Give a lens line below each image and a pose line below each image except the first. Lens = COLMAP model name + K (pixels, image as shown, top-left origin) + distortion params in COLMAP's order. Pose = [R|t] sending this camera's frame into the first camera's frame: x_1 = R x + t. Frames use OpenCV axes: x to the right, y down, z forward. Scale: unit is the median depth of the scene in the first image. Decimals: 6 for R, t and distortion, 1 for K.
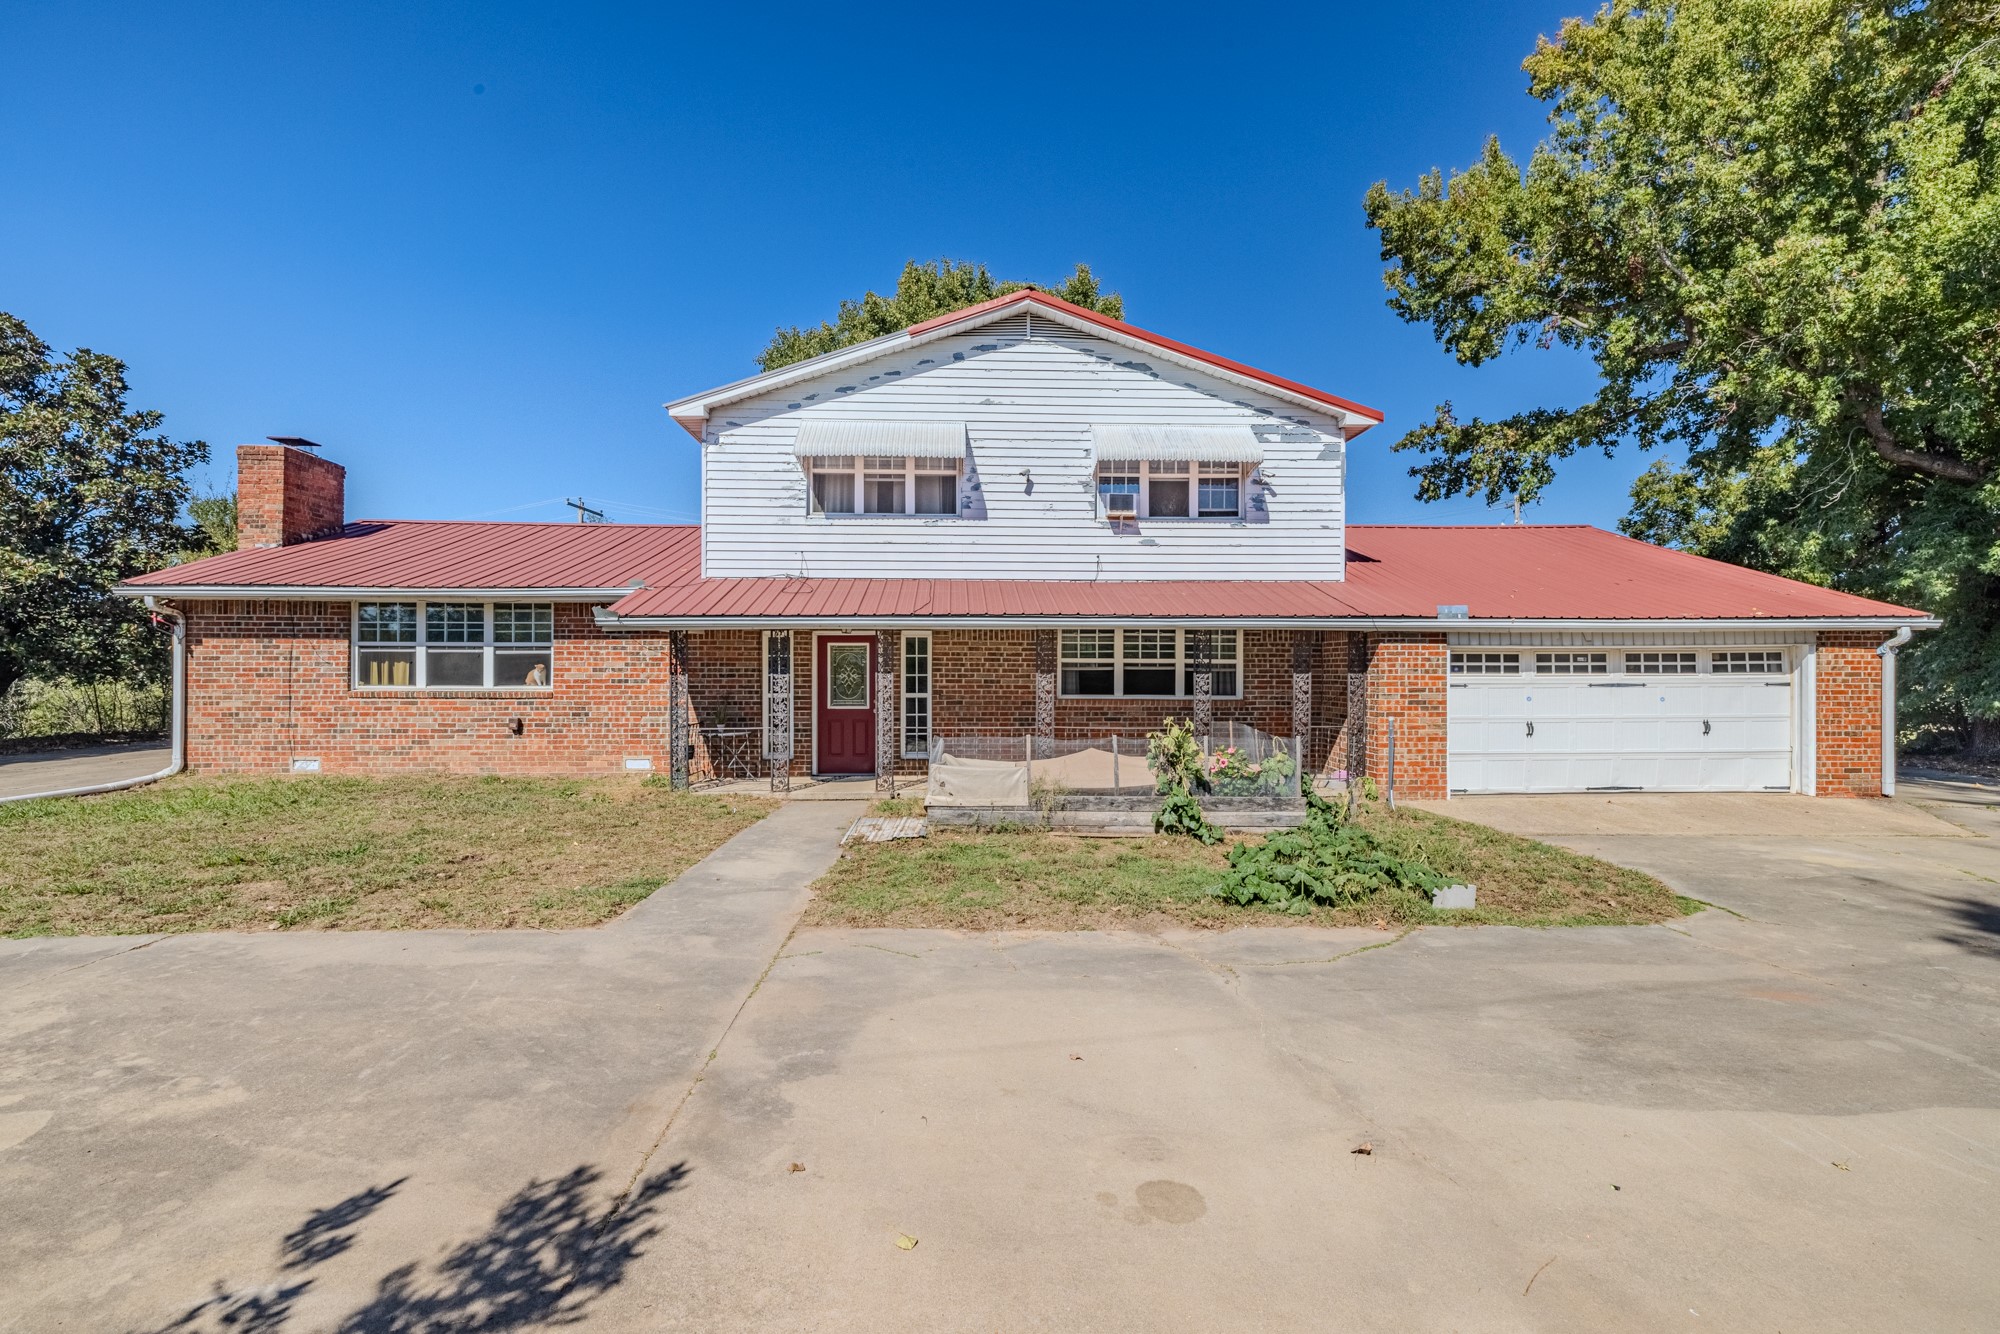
lens RADIAL K [[852.7, 0, 1000.0], [0, 852.7, 667.0], [0, 0, 1]] dist [0.001236, -0.000258]
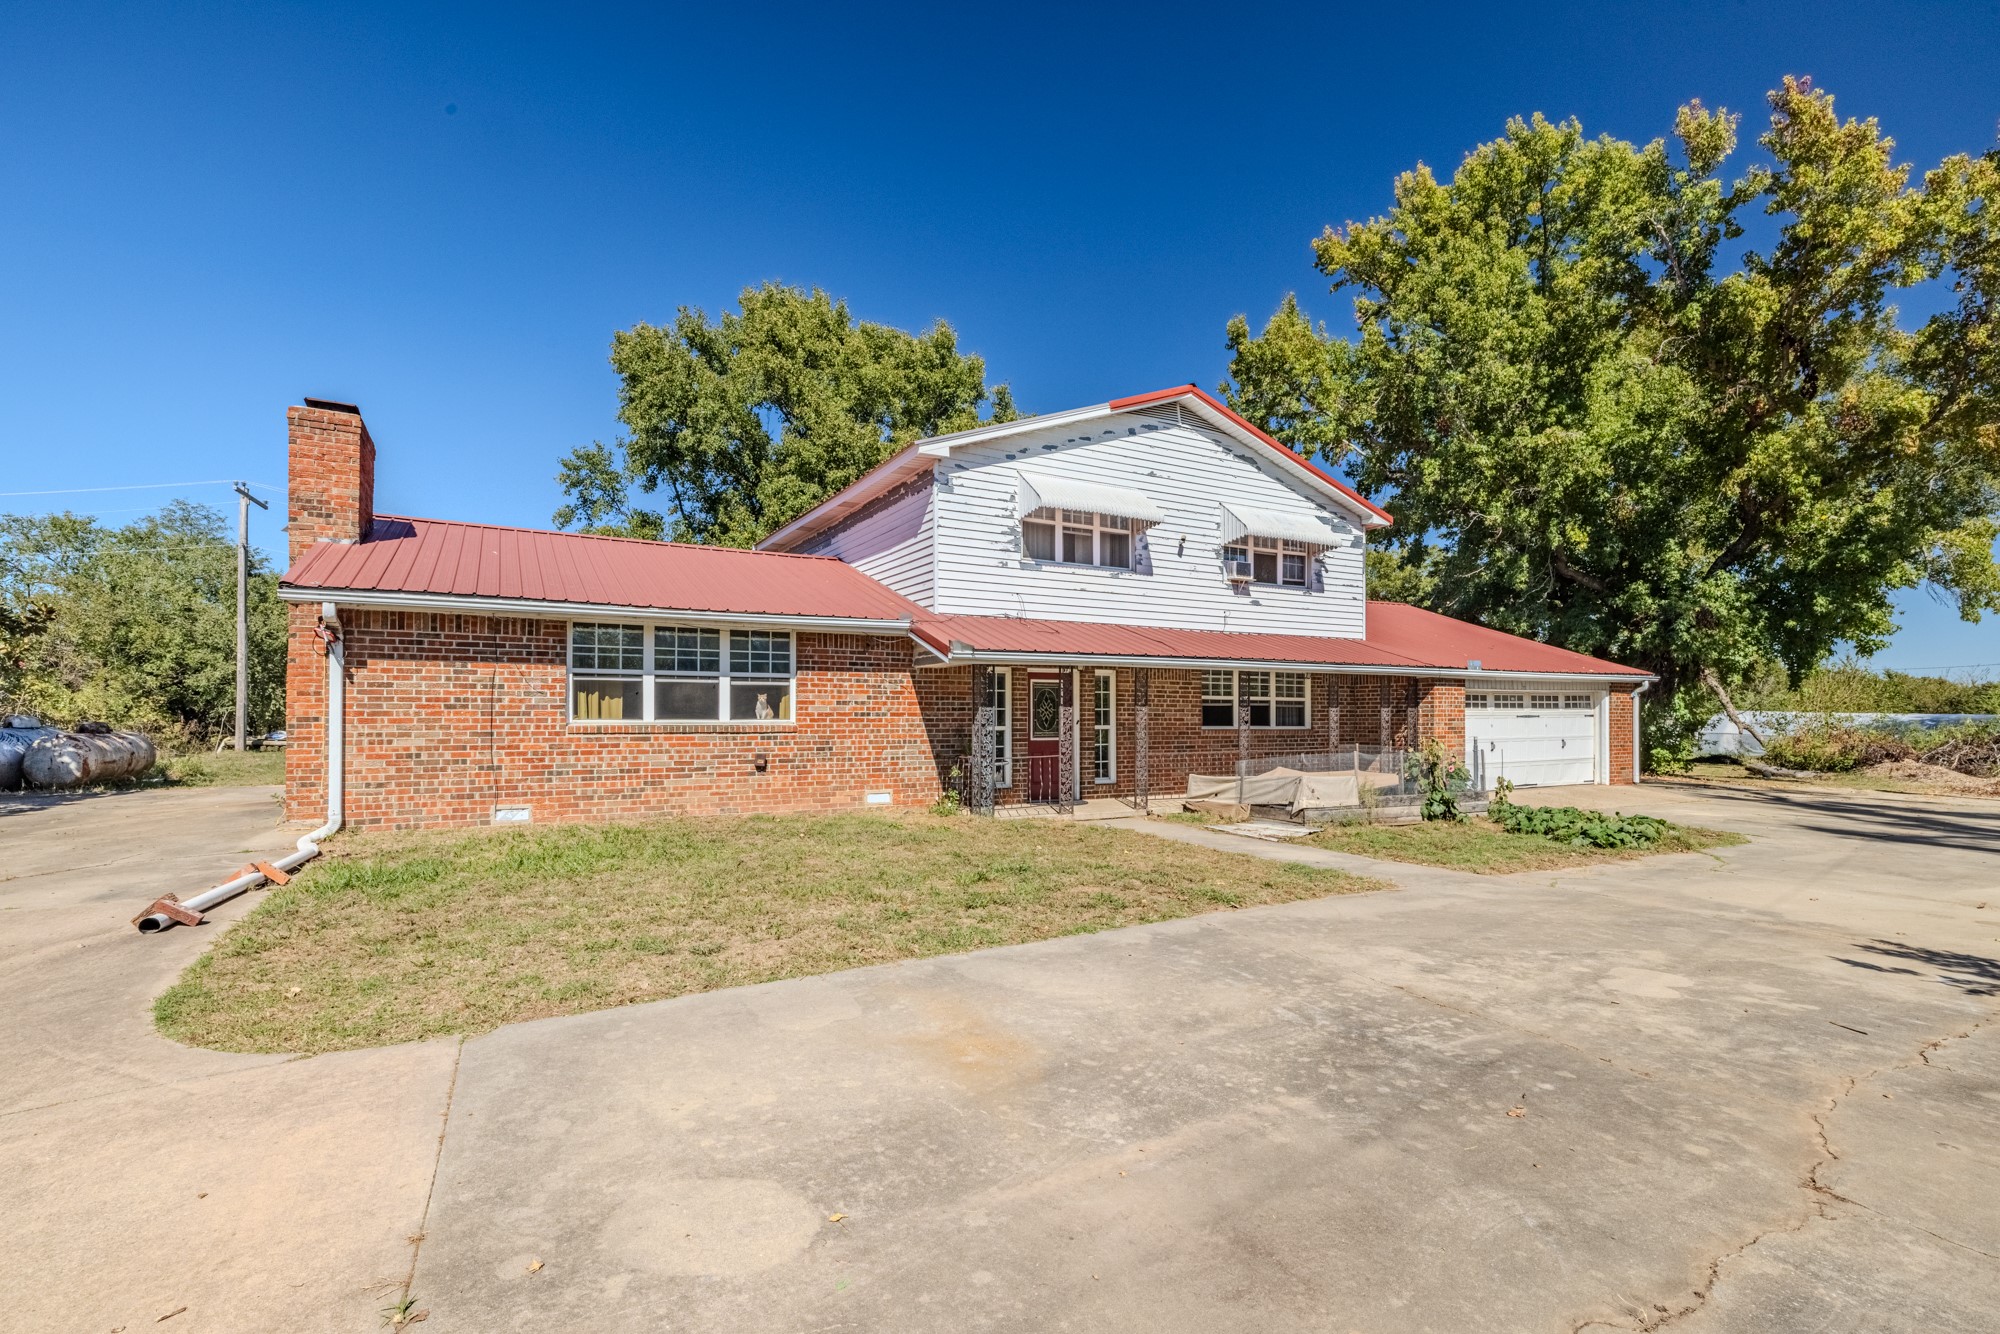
lens RADIAL K [[889.9, 0, 994.1], [0, 889.9, 708.3], [0, 0, 1]] dist [-0.000740, -0.000120]
pose [[0.894693, 0.002897, 0.446671, -0.760868], [-0.000647, 0.999986, -0.005189, 0.014722], [-0.446680, 0.004354, 0.894683, 0.013908]]
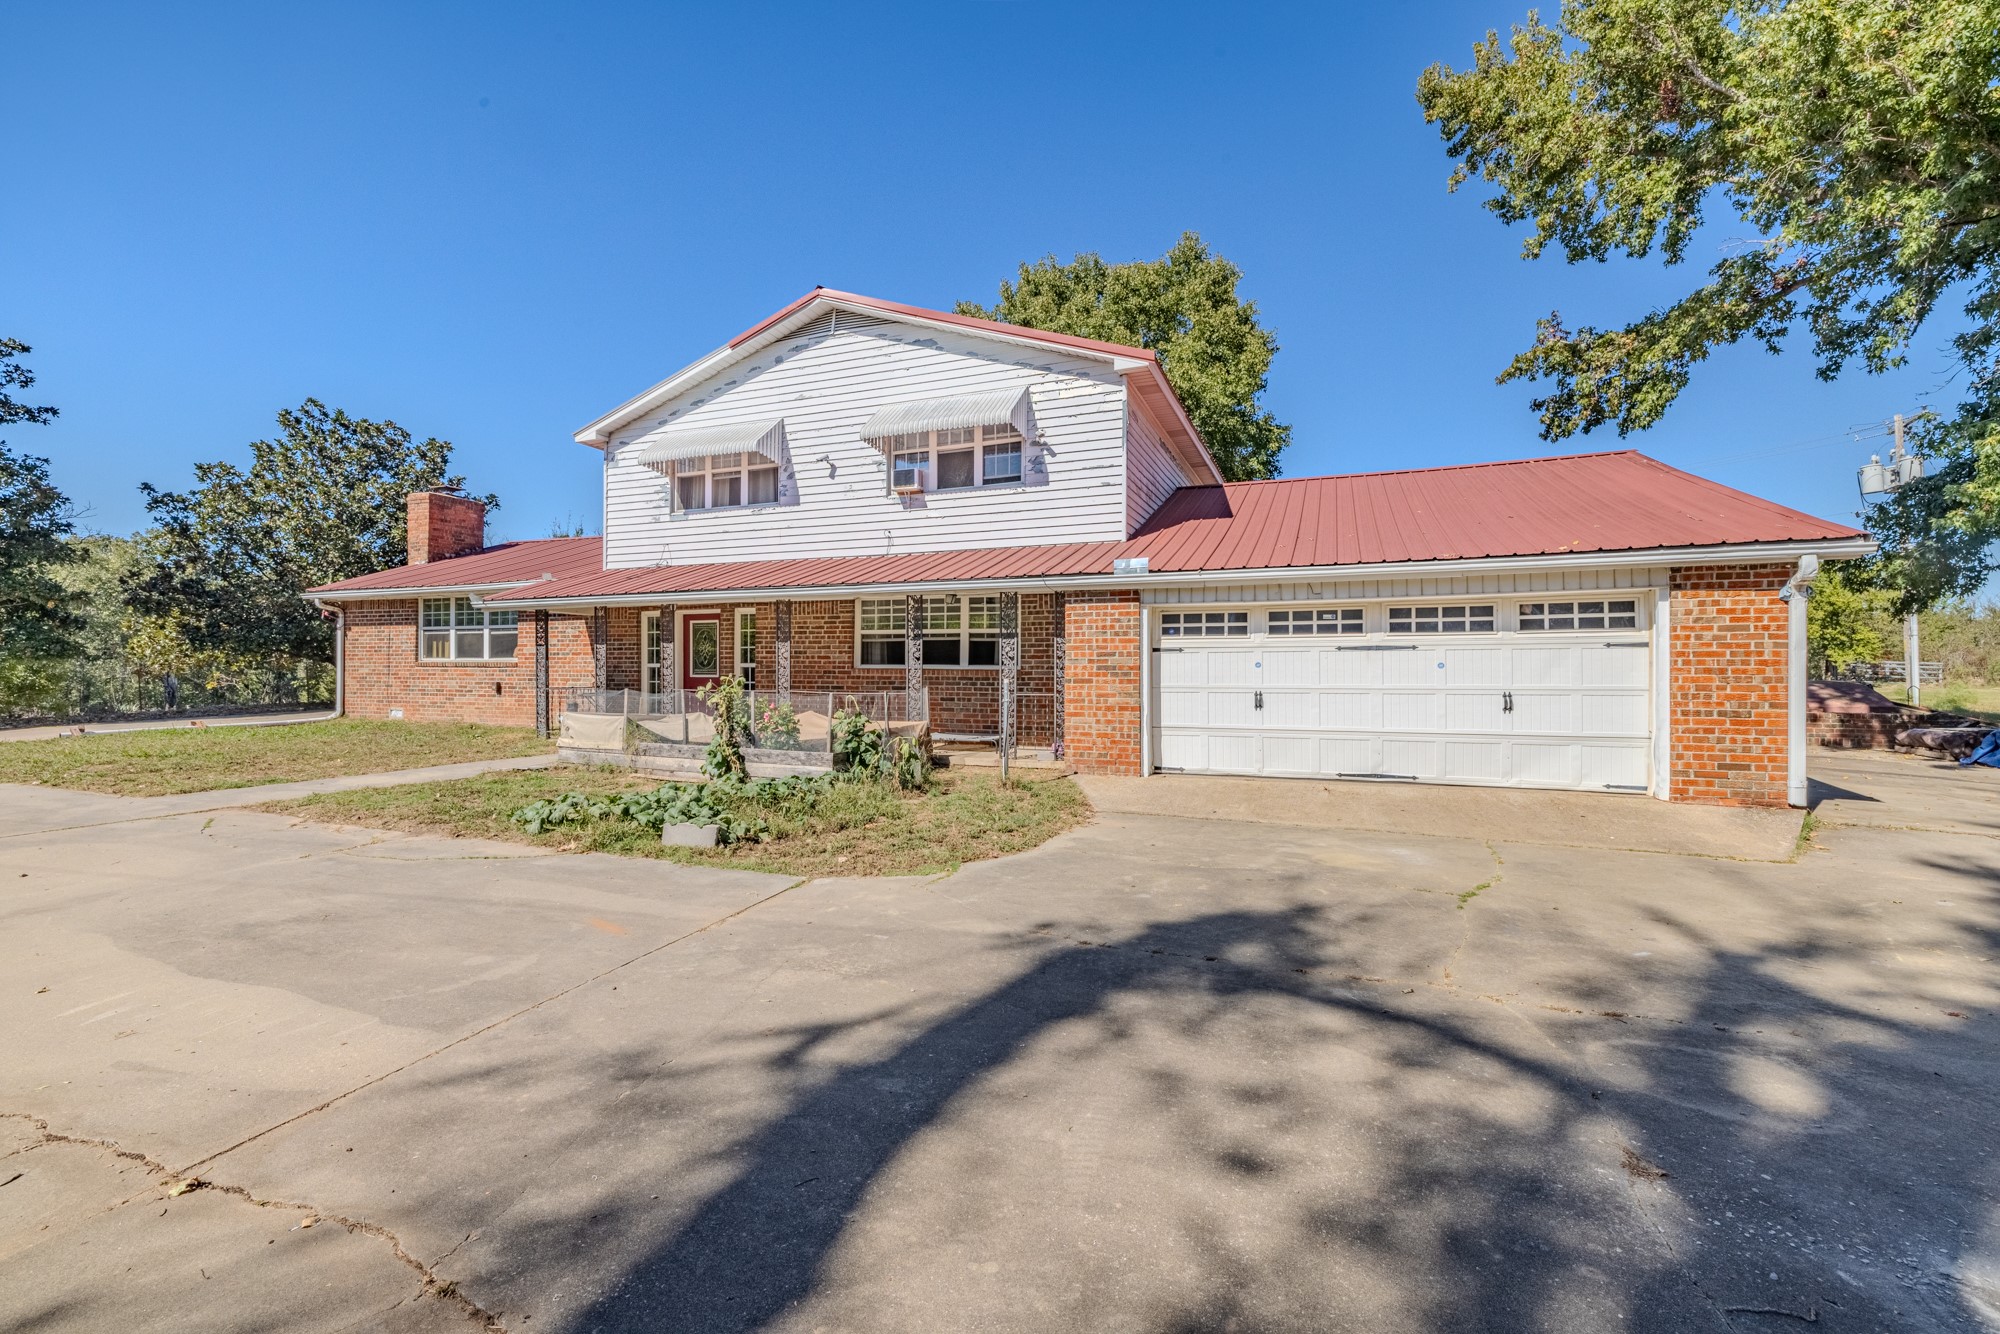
lens RADIAL K [[838.7, 0, 993.0], [0, 838.7, 667.1], [0, 0, 1]] dist [0.000916, -0.000162]
pose [[0.912367, -0.000319, -0.409373, 0.663257], [0.001372, 0.999996, 0.002277, 0.034281], [0.409371, -0.002639, 0.912364, 0.119800]]
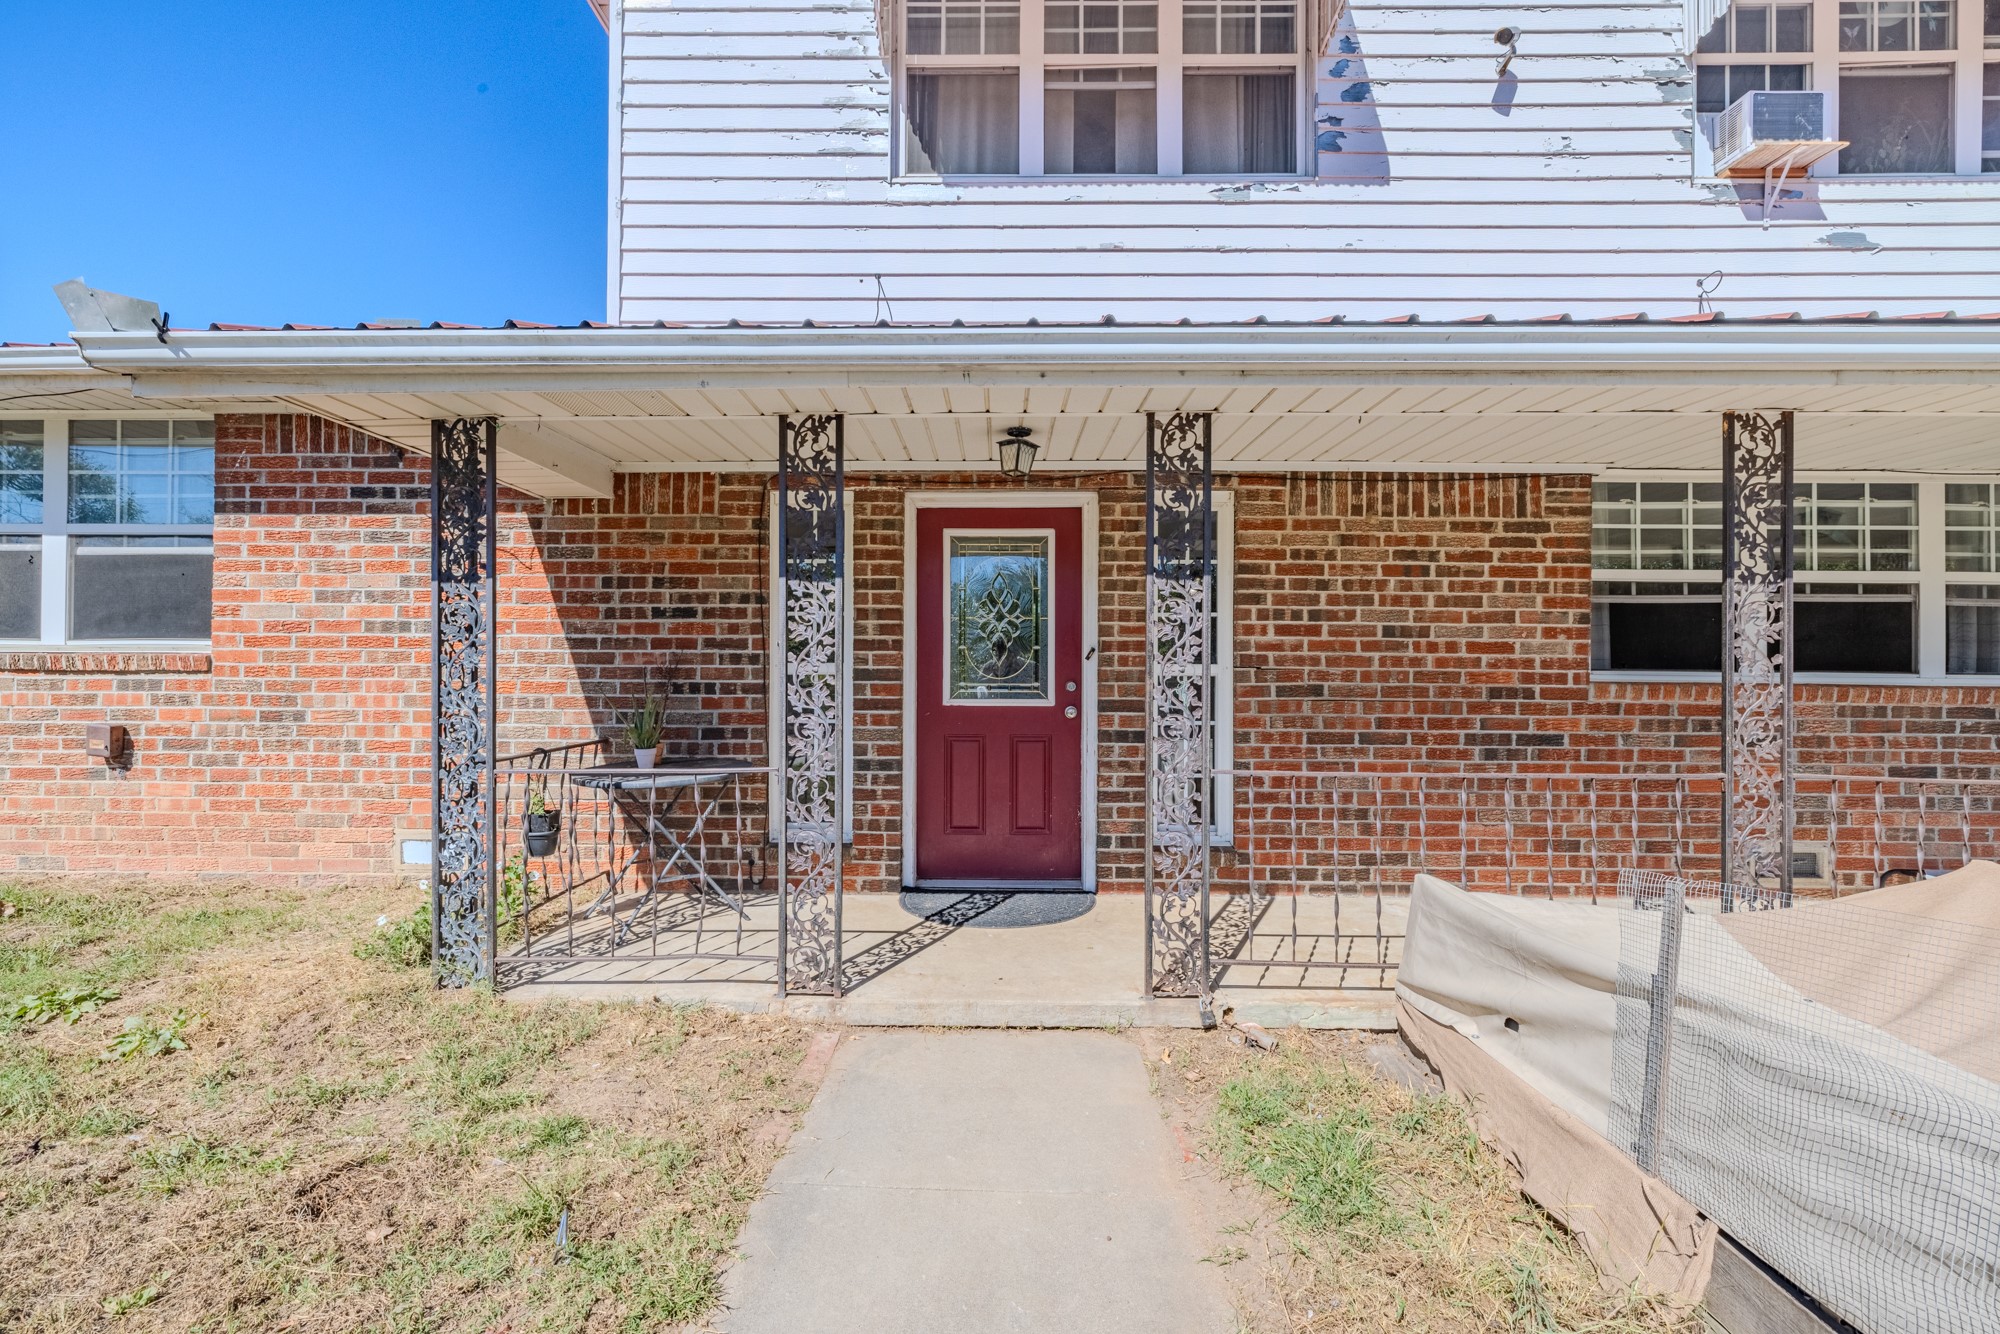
lens RADIAL K [[852.7, 0, 1000.0], [0, 852.7, 667.0], [0, 0, 1]] dist [0.001236, -0.000258]
pose [[0.998210, 0.003723, -0.059685, -0.158109], [-0.003911, 0.999988, -0.003032, 0.033803], [0.059673, 0.003260, 0.998213, 0.642015]]
